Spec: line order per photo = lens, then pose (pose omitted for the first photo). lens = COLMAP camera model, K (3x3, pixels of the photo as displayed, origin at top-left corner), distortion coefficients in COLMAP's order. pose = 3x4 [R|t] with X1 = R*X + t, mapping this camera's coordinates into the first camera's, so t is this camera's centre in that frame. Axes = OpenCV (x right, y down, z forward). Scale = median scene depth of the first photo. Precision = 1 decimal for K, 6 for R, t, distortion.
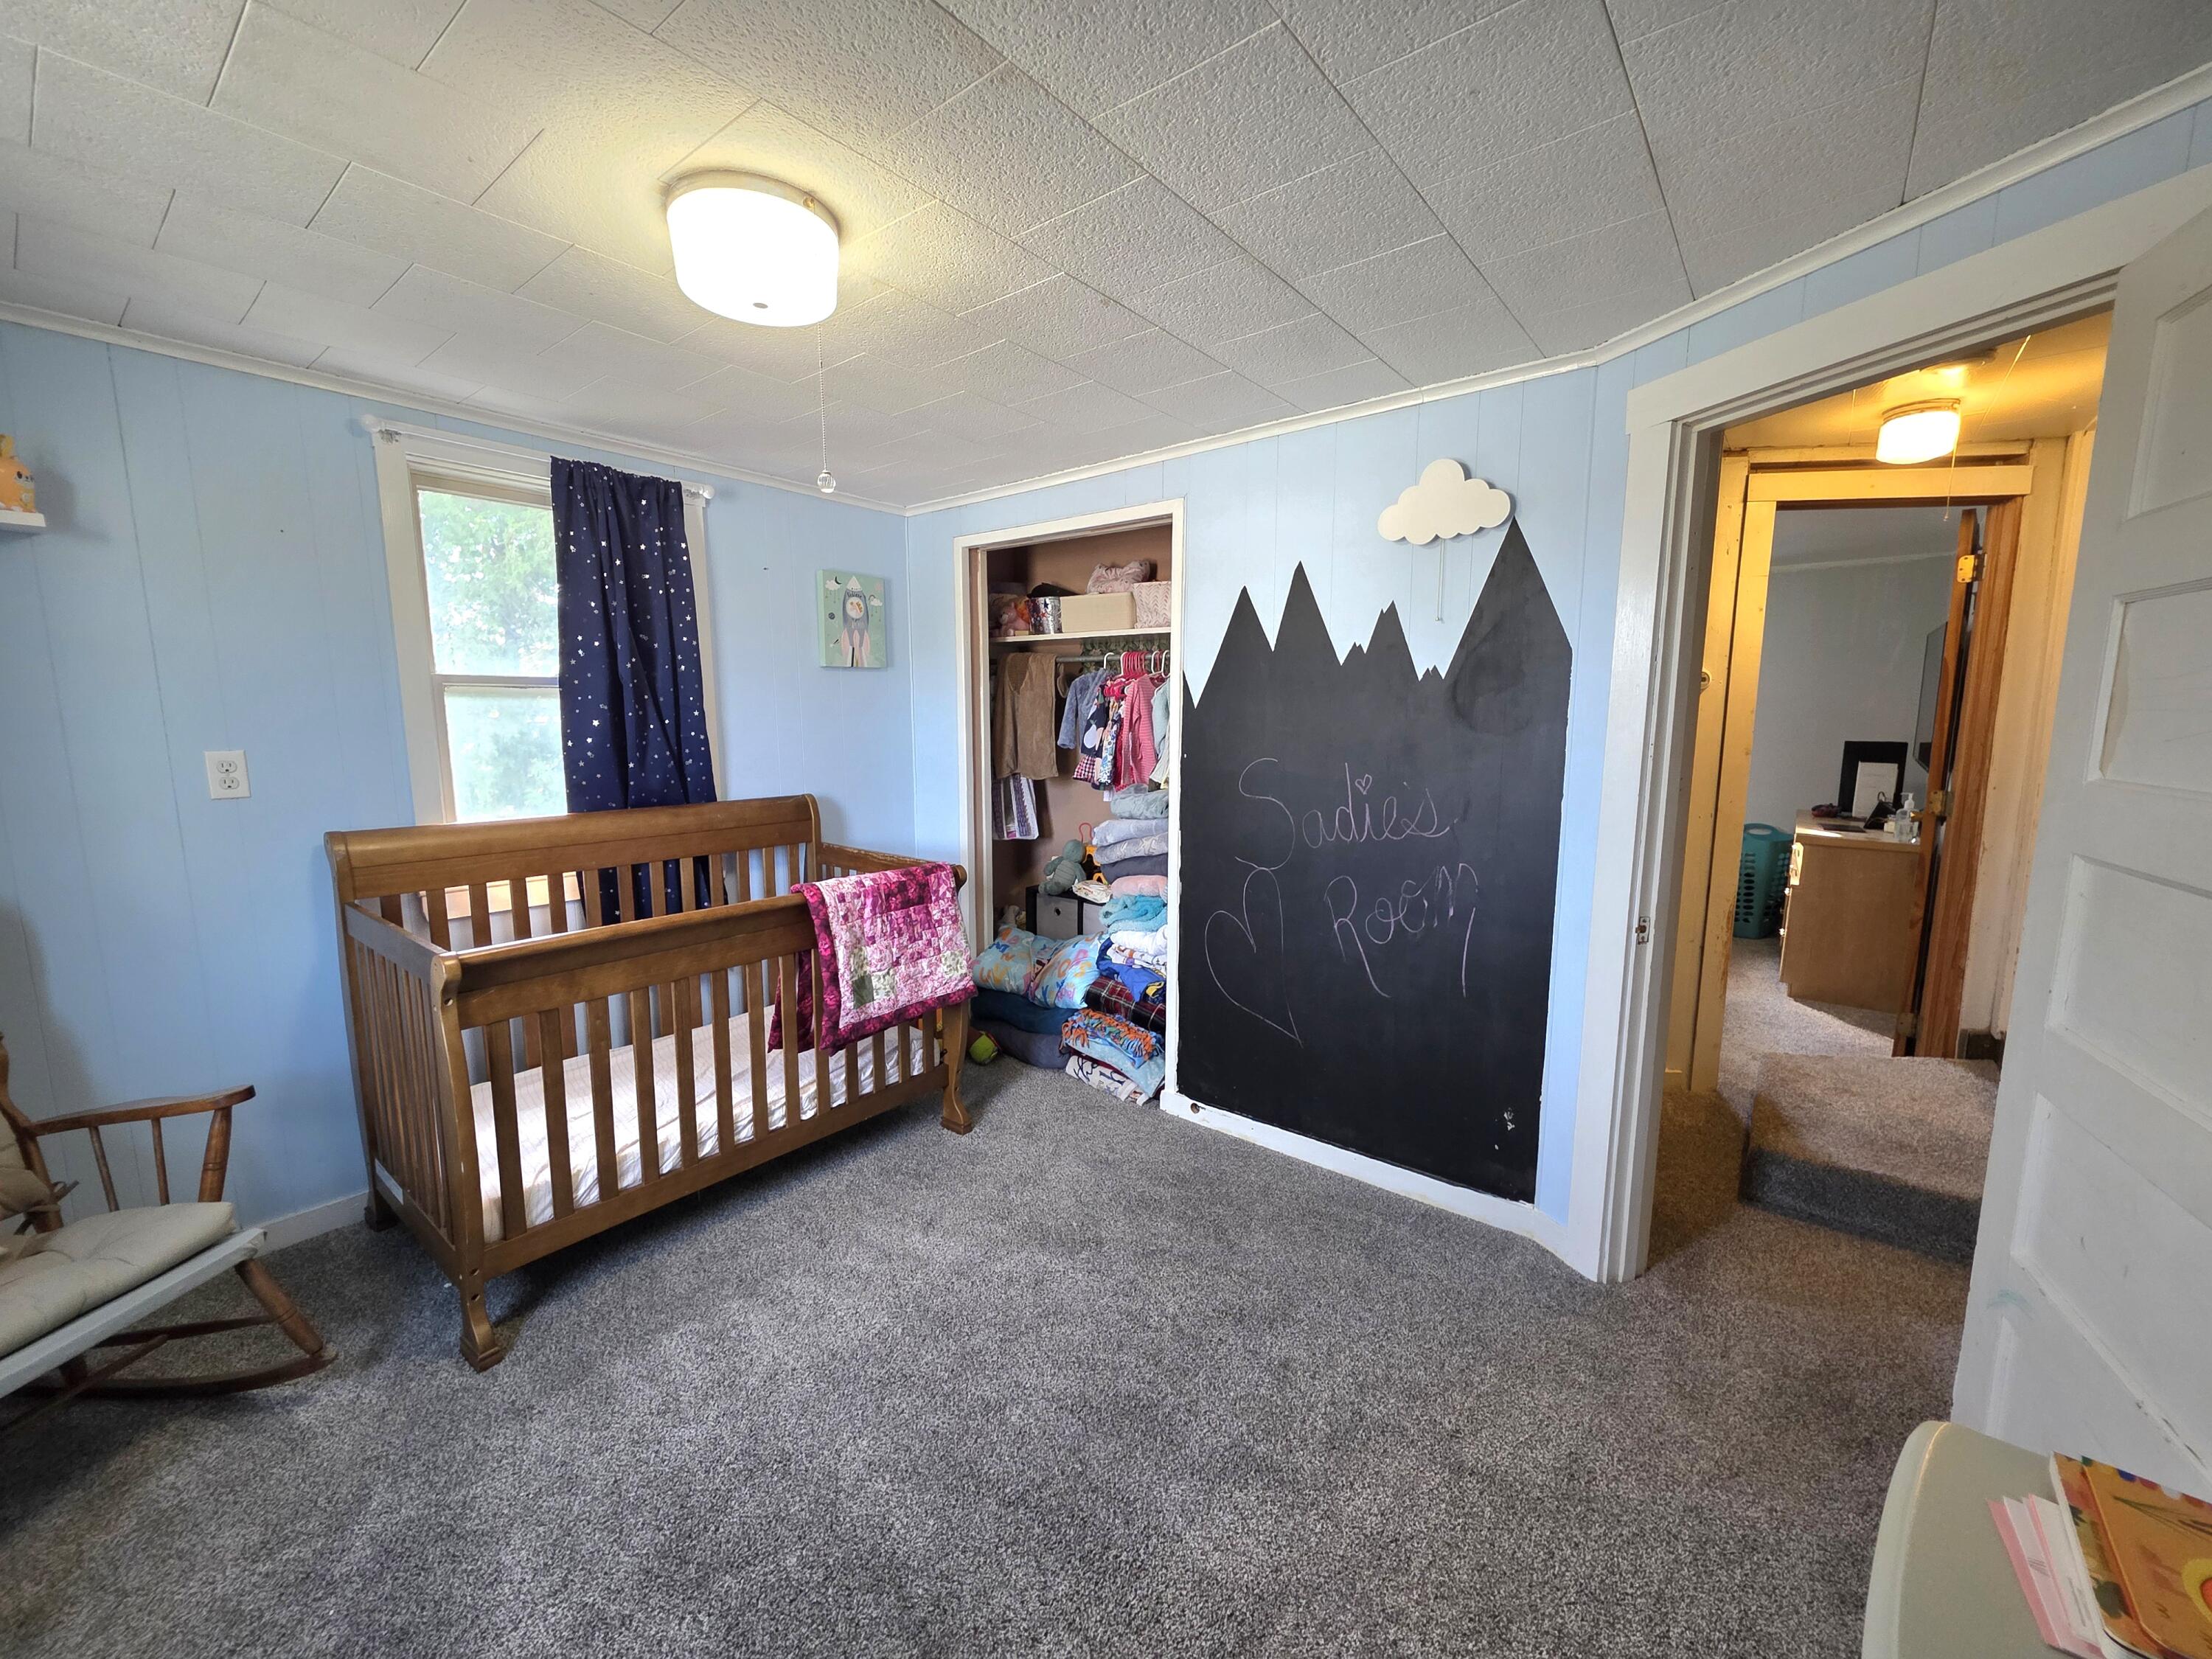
lens RADIAL K [[880.3, 0, 1112.5], [0, 880.3, 829.8], [0, 0, 1]] dist [-0.000196, -0.000004]
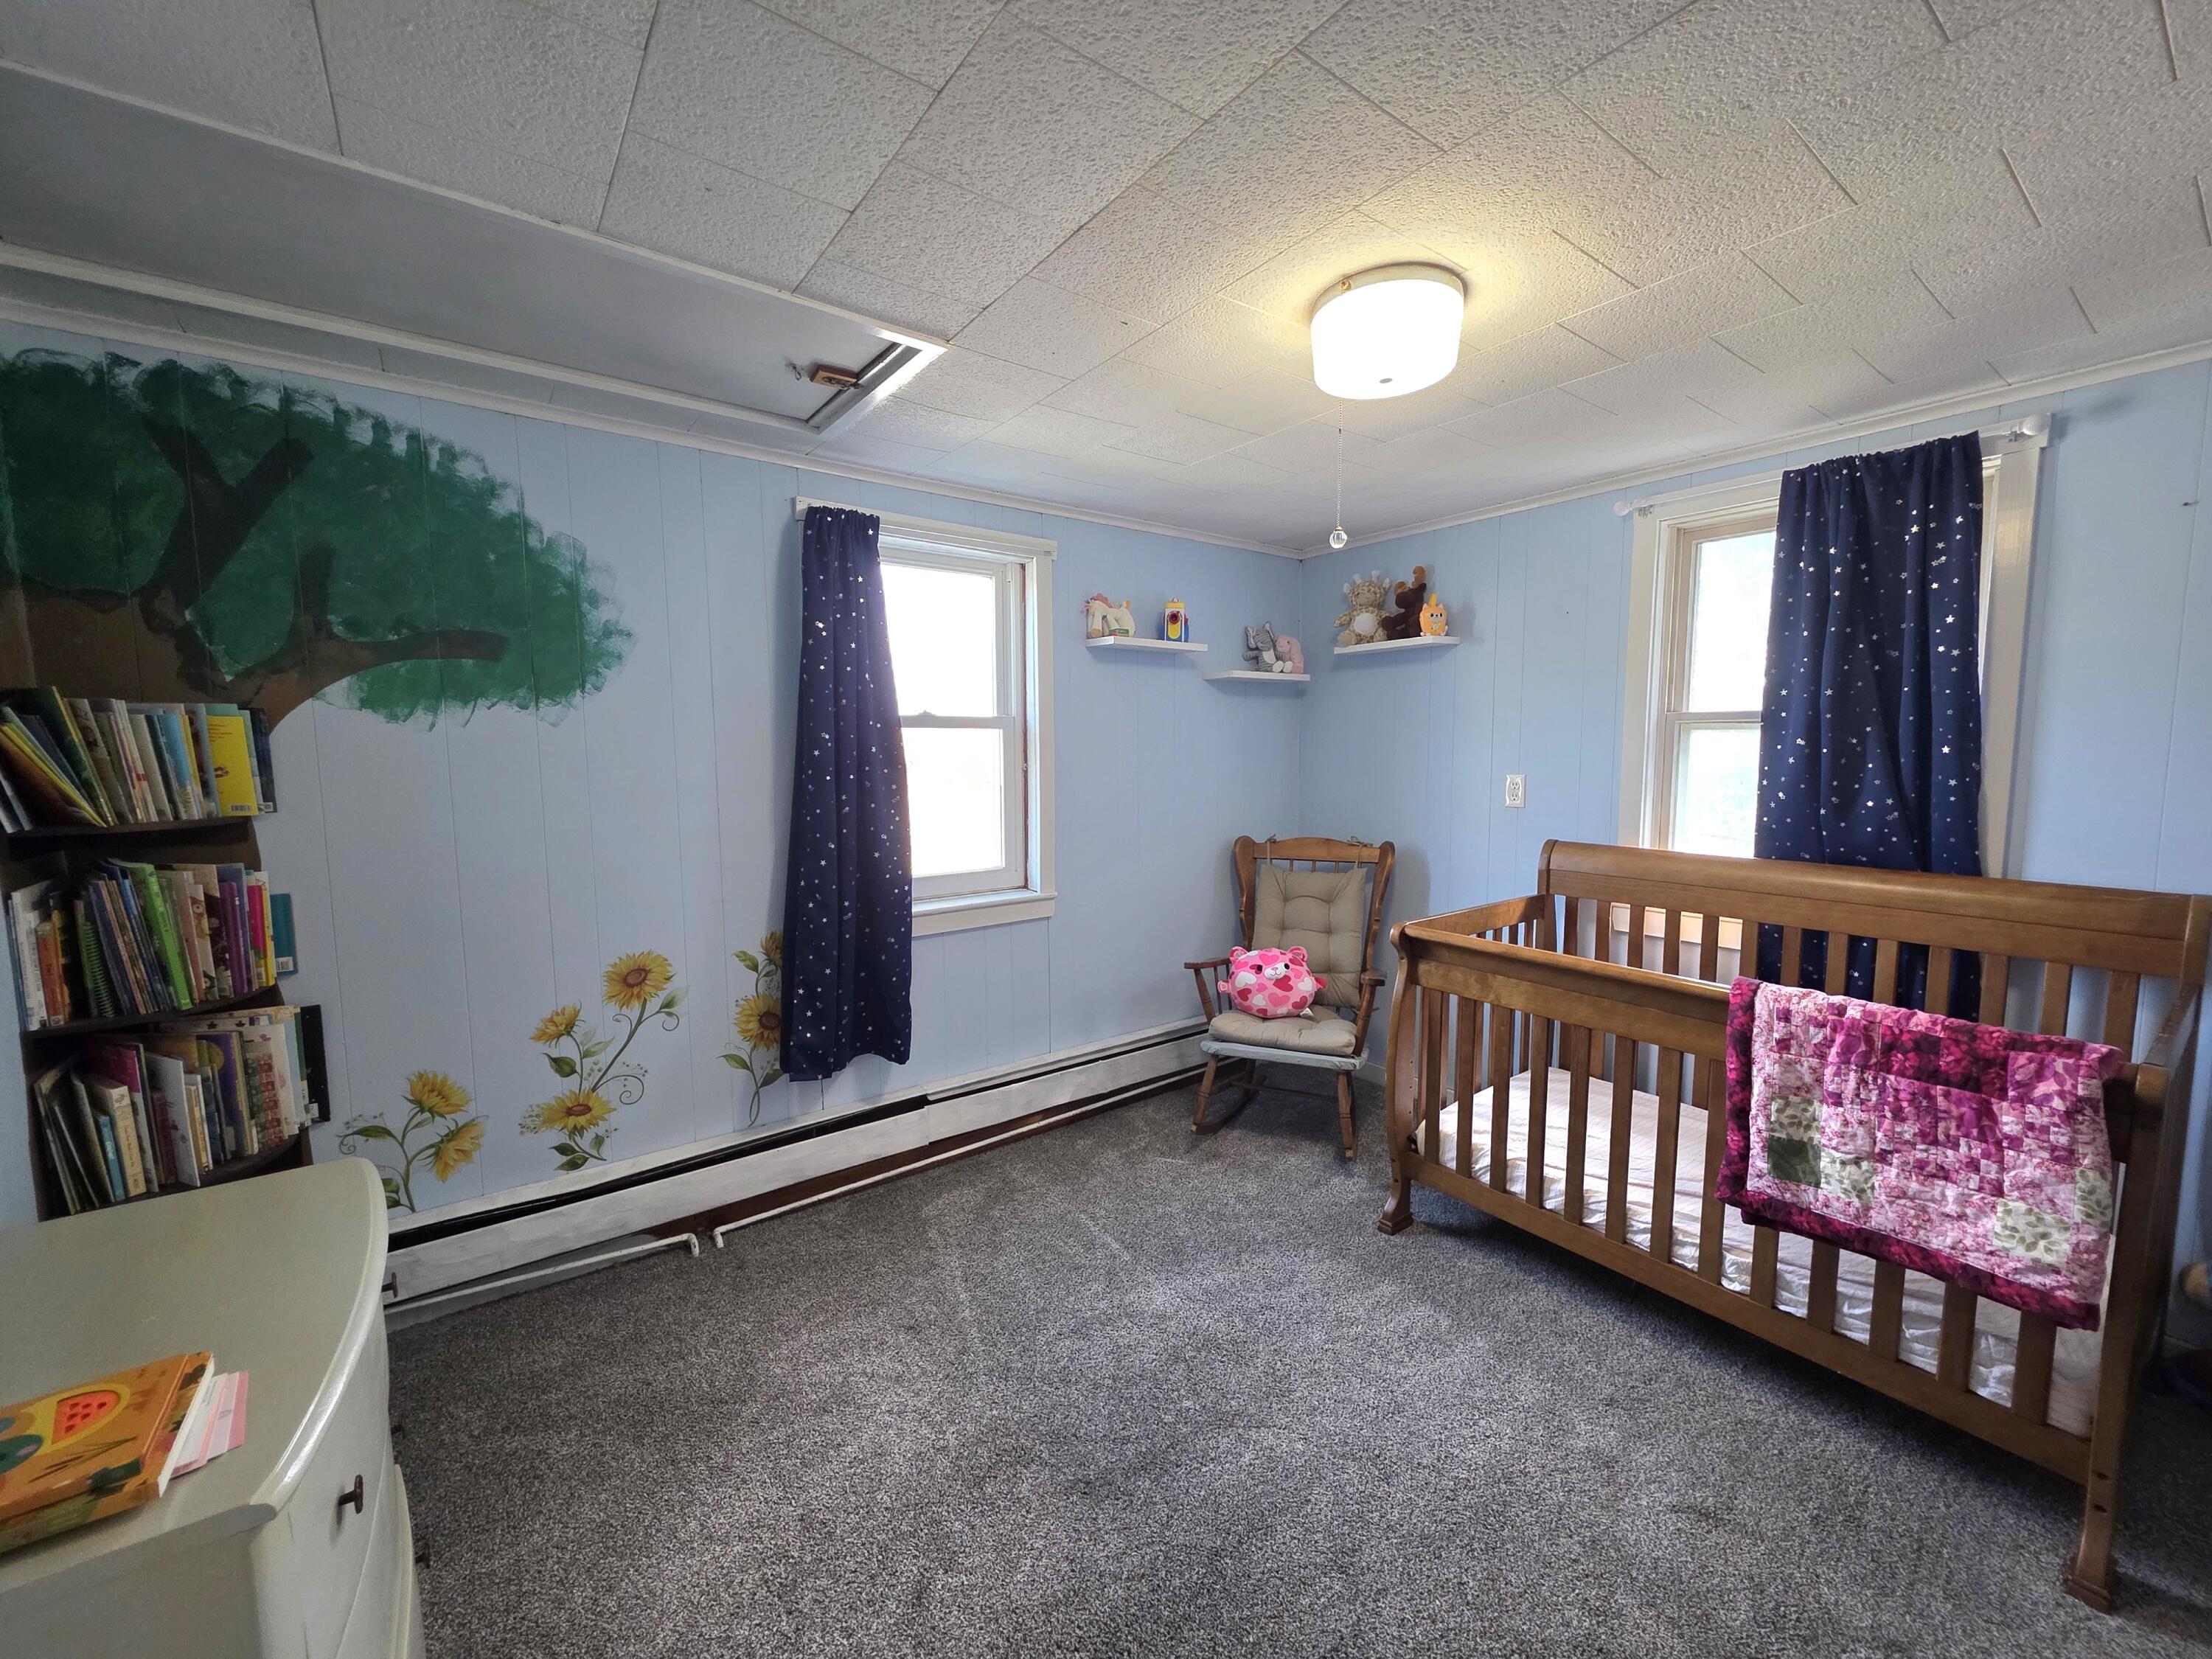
lens RADIAL K [[880.3, 0, 1116.3], [0, 880.3, 835.1], [0, 0, 1]] dist [-0.000196, -0.000004]
pose [[-0.256429, 0.099392, -0.961439, 0.463285], [-0.120095, 0.983715, 0.133726, -0.088952], [0.959073, 0.149756, -0.240317, 0.605670]]
